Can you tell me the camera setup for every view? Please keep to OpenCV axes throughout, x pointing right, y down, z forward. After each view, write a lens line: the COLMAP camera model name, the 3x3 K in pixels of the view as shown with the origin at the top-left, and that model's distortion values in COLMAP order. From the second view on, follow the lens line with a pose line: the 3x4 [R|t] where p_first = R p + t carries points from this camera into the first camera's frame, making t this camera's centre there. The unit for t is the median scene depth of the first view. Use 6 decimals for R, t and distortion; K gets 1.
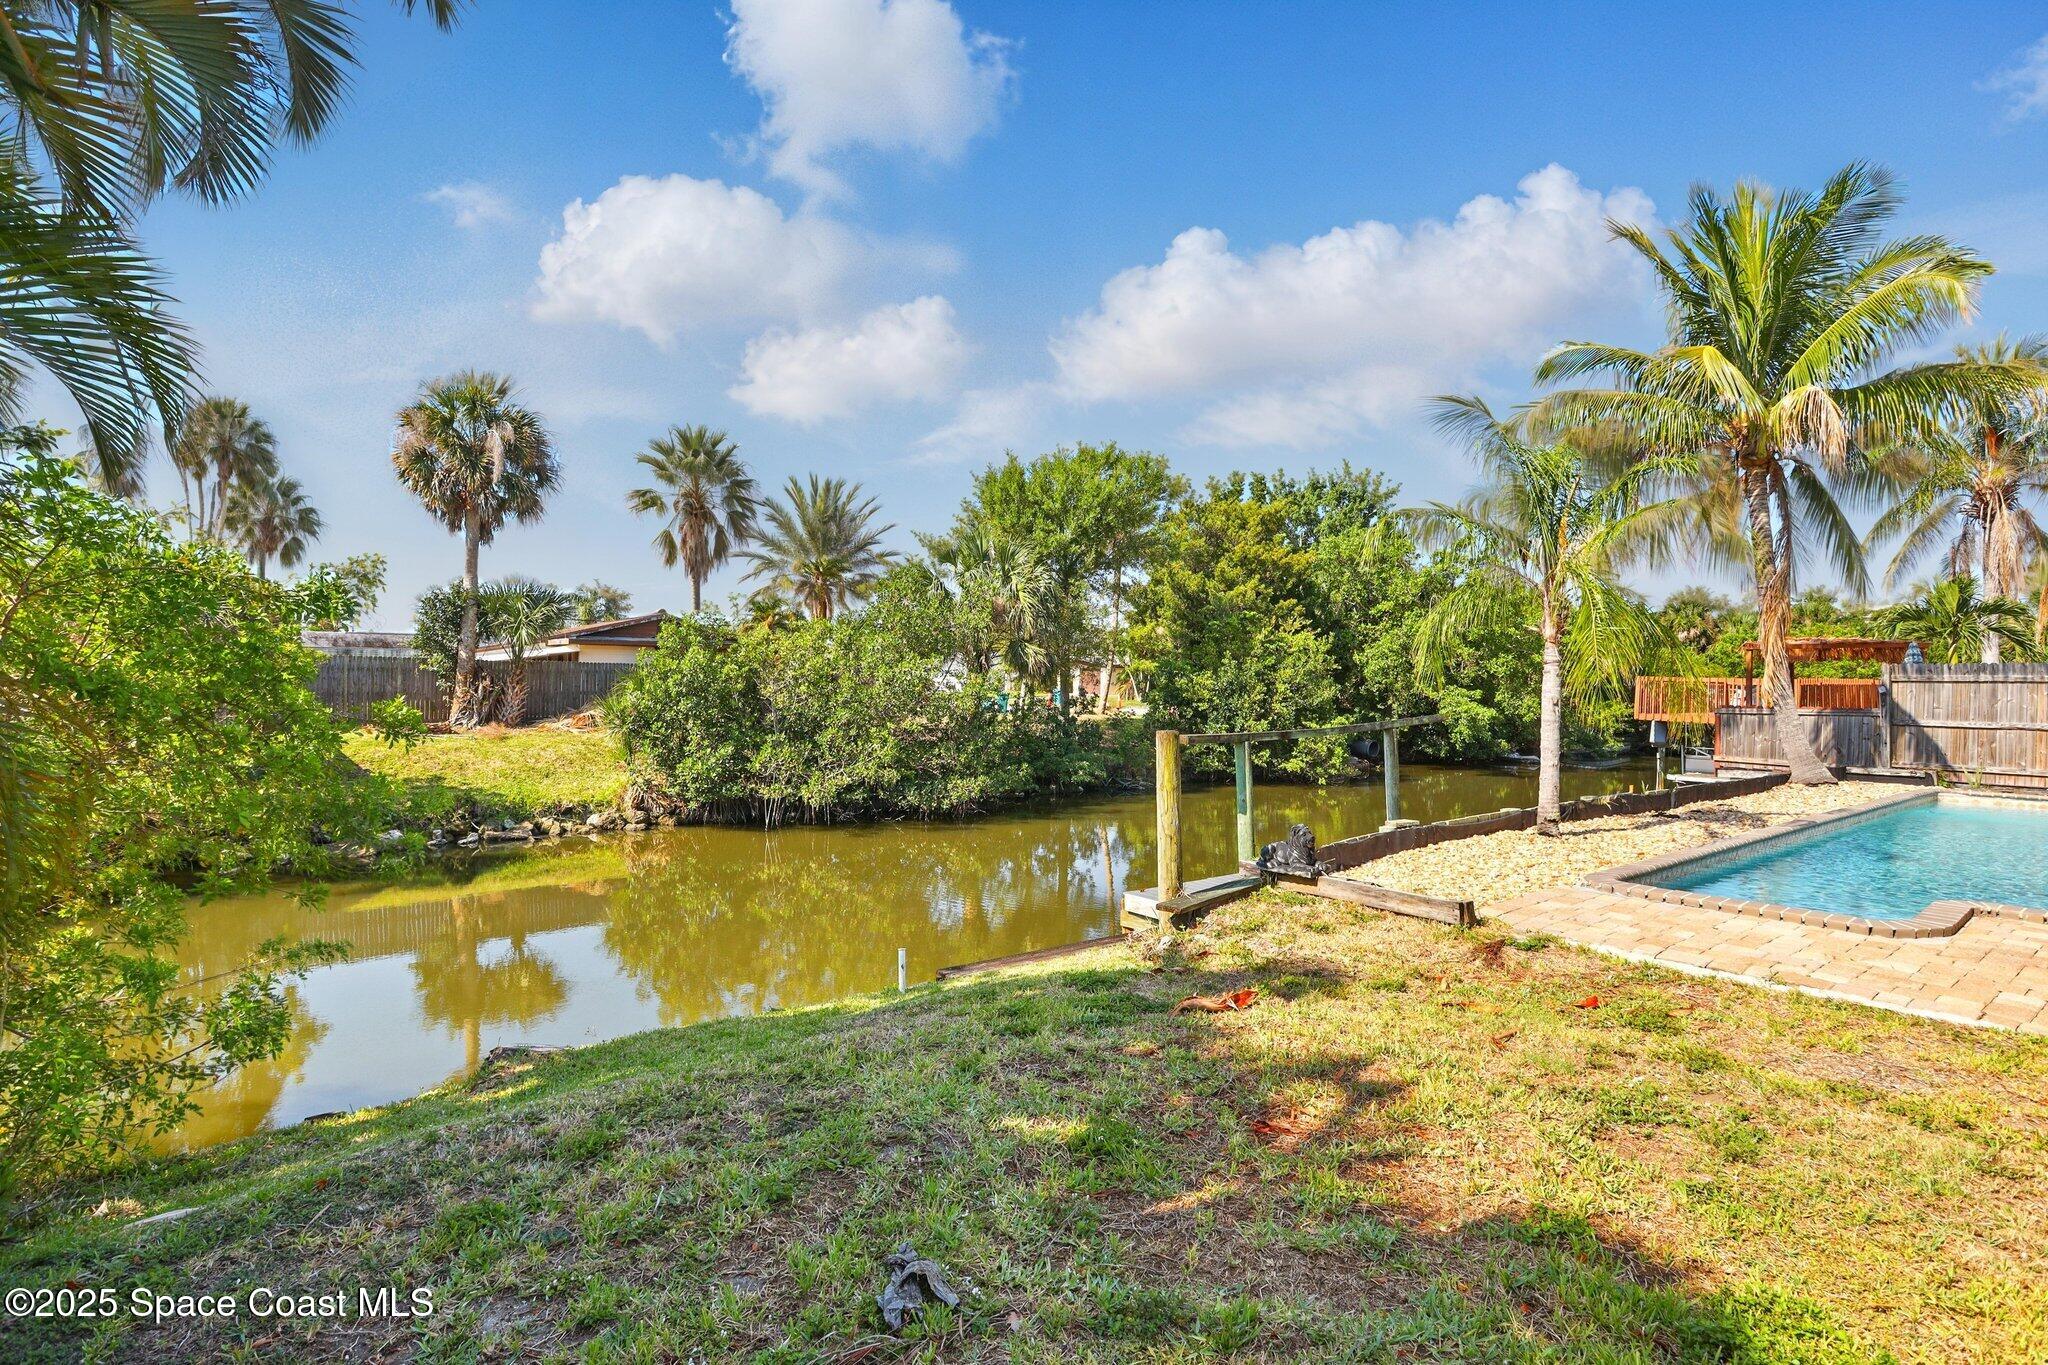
lens RADIAL K [[985.7, 0, 1030.5], [0, 985.7, 702.9], [0, 0, 1]] dist [-0.002724, 0.002357]
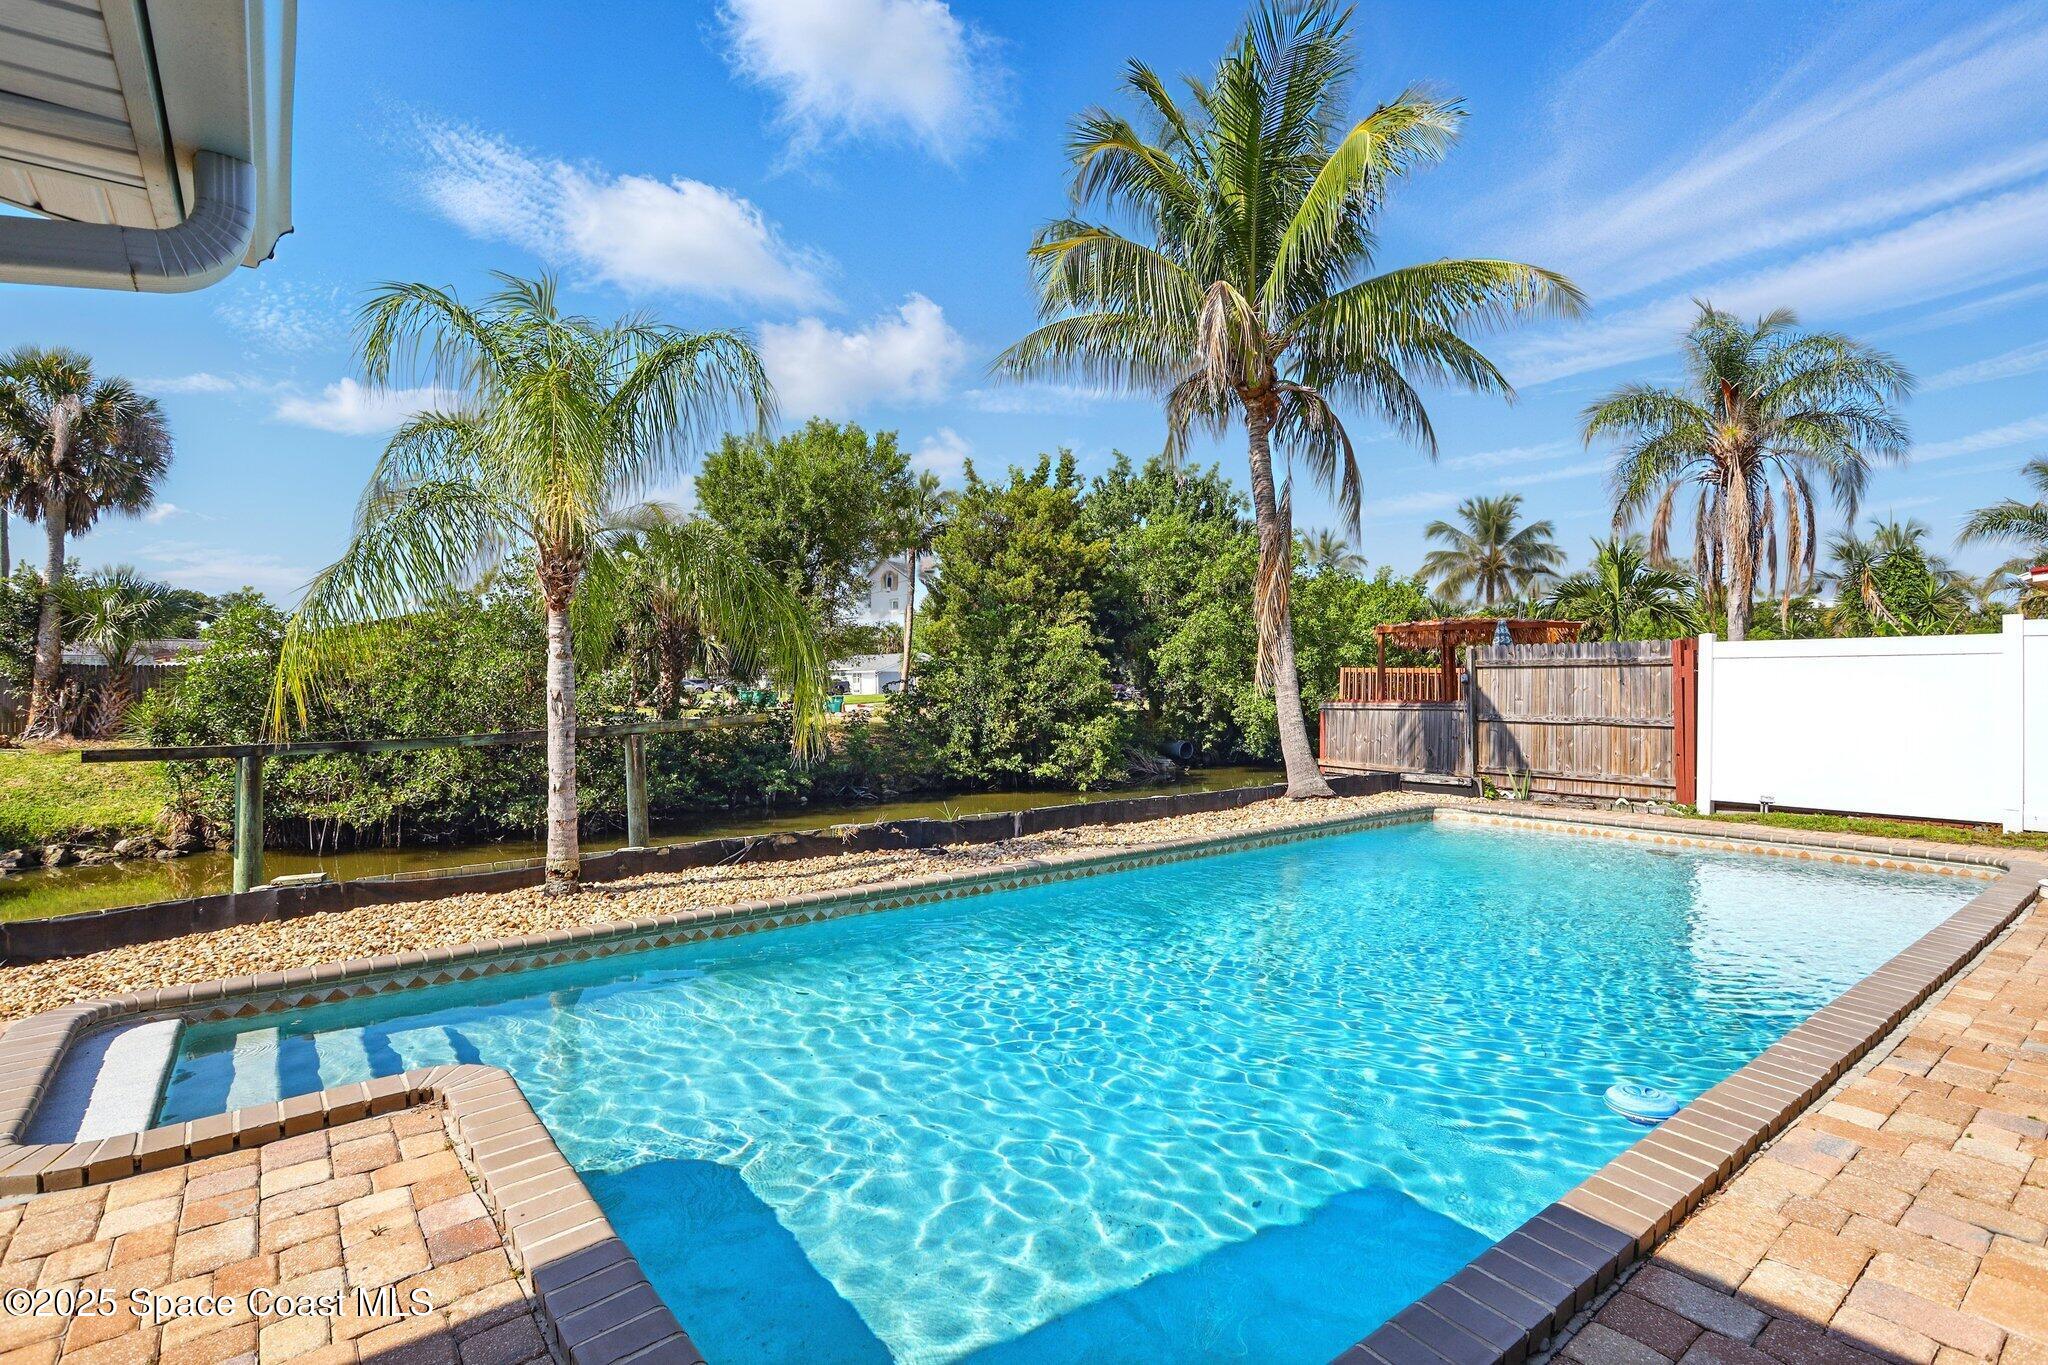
lens RADIAL K [[985.7, 0, 1027.3], [0, 985.7, 690.9], [0, 0, 1]] dist [-0.002724, 0.002357]
pose [[0.999900, -0.011218, 0.008554, 0.345060], [0.011340, 0.999833, -0.014334, 0.003532], [-0.008391, 0.014430, 0.999861, 0.122485]]
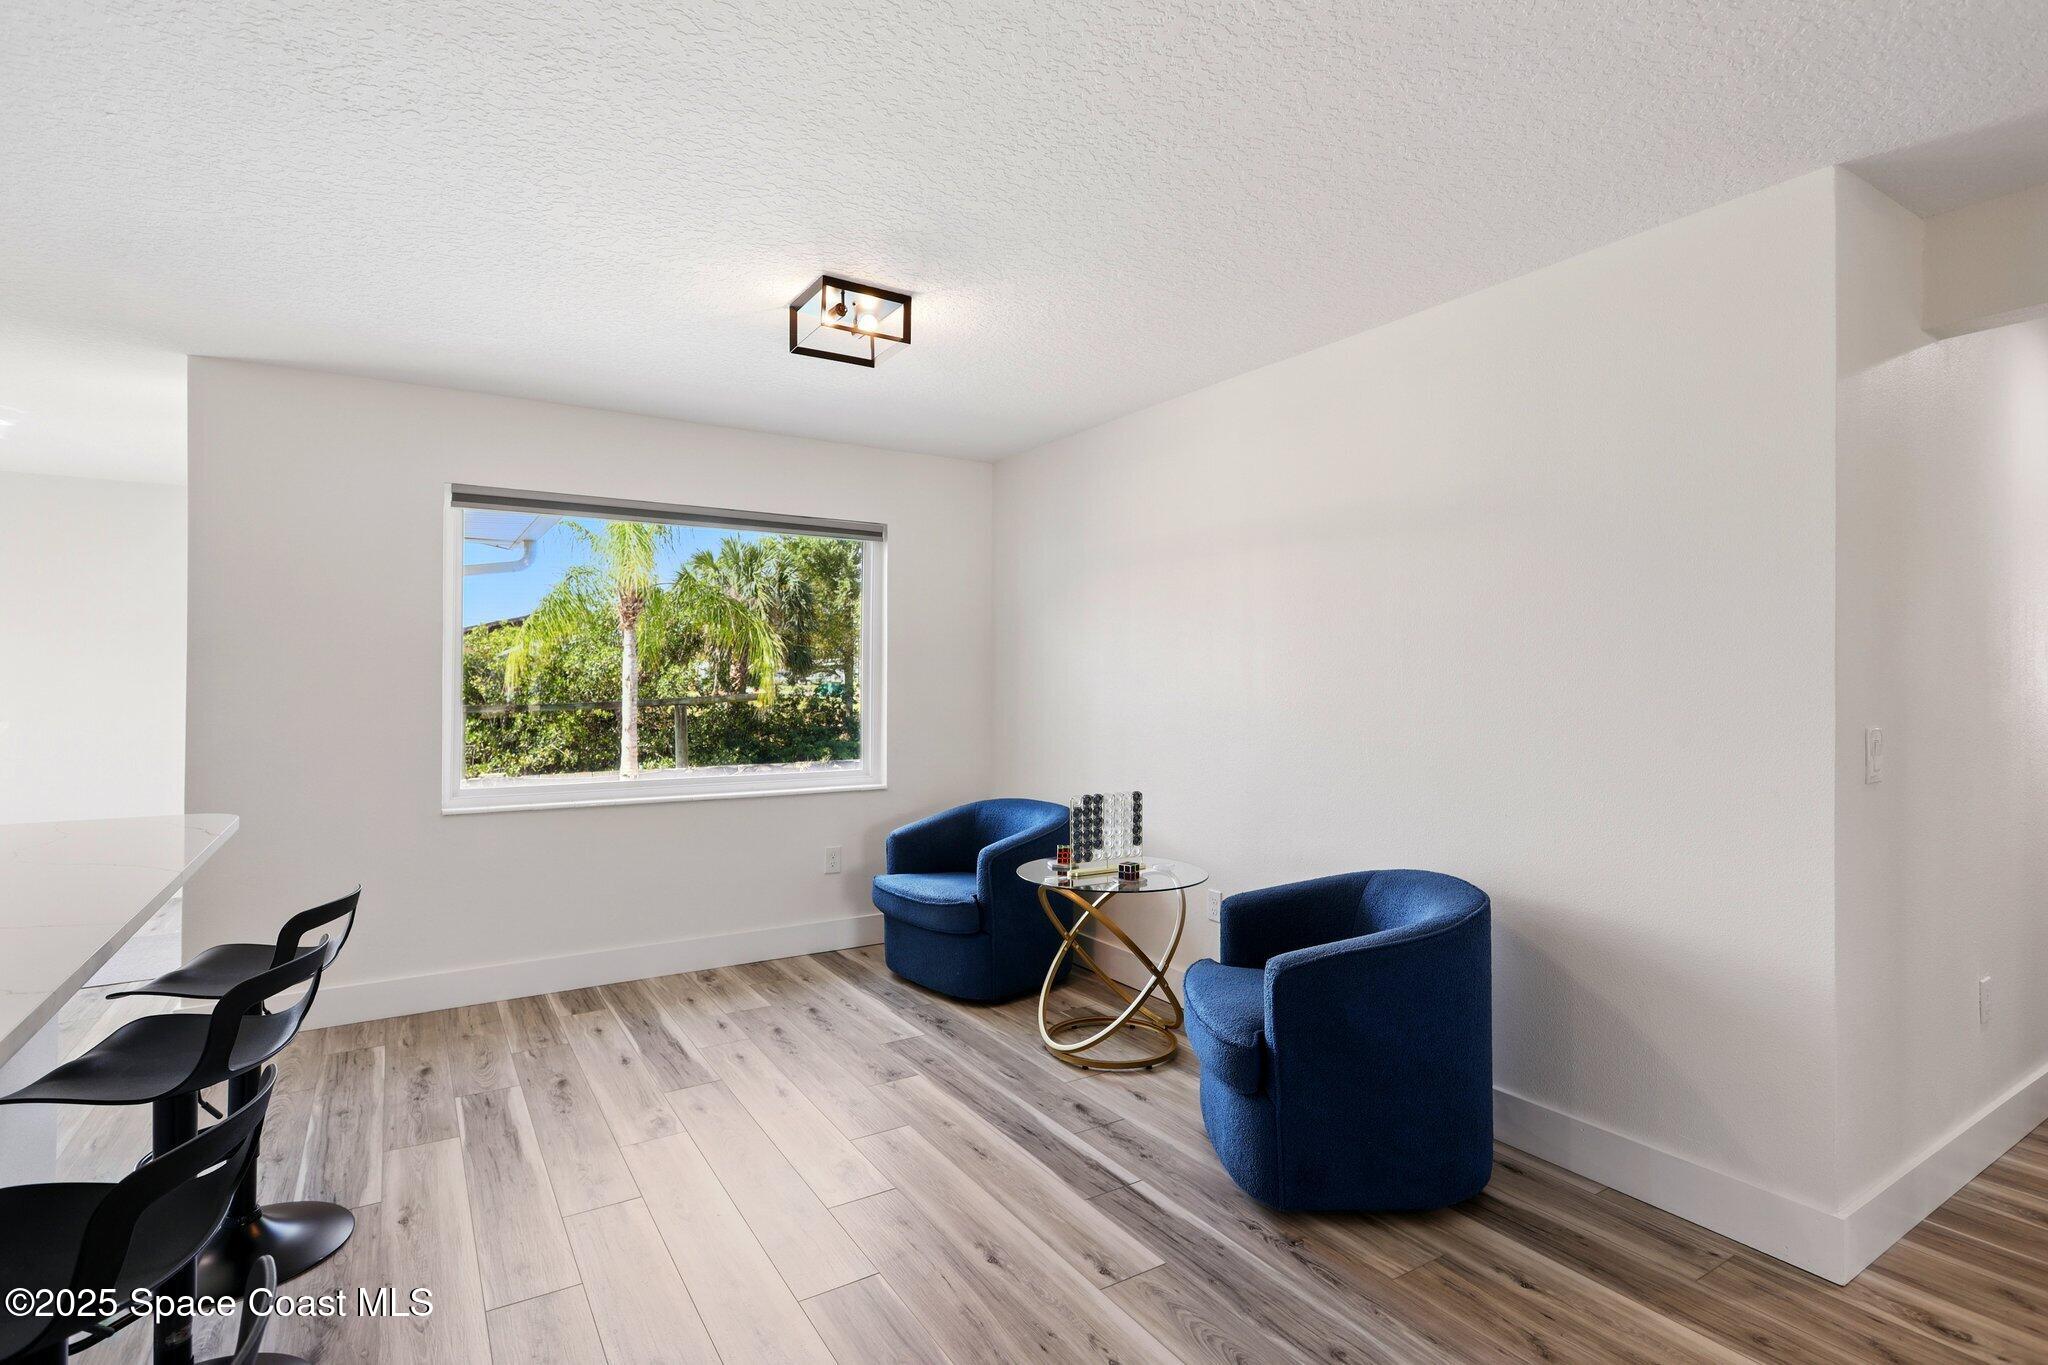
lens RADIAL K [[985.7, 0, 1015.1], [0, 985.7, 675.5], [0, 0, 1]] dist [-0.002724, 0.002357]
pose [[0.996039, -0.002148, -0.088892, 0.452986], [-0.000141, 0.999669, -0.025741, 0.010307], [0.088918, 0.025652, 0.995709, -0.073242]]
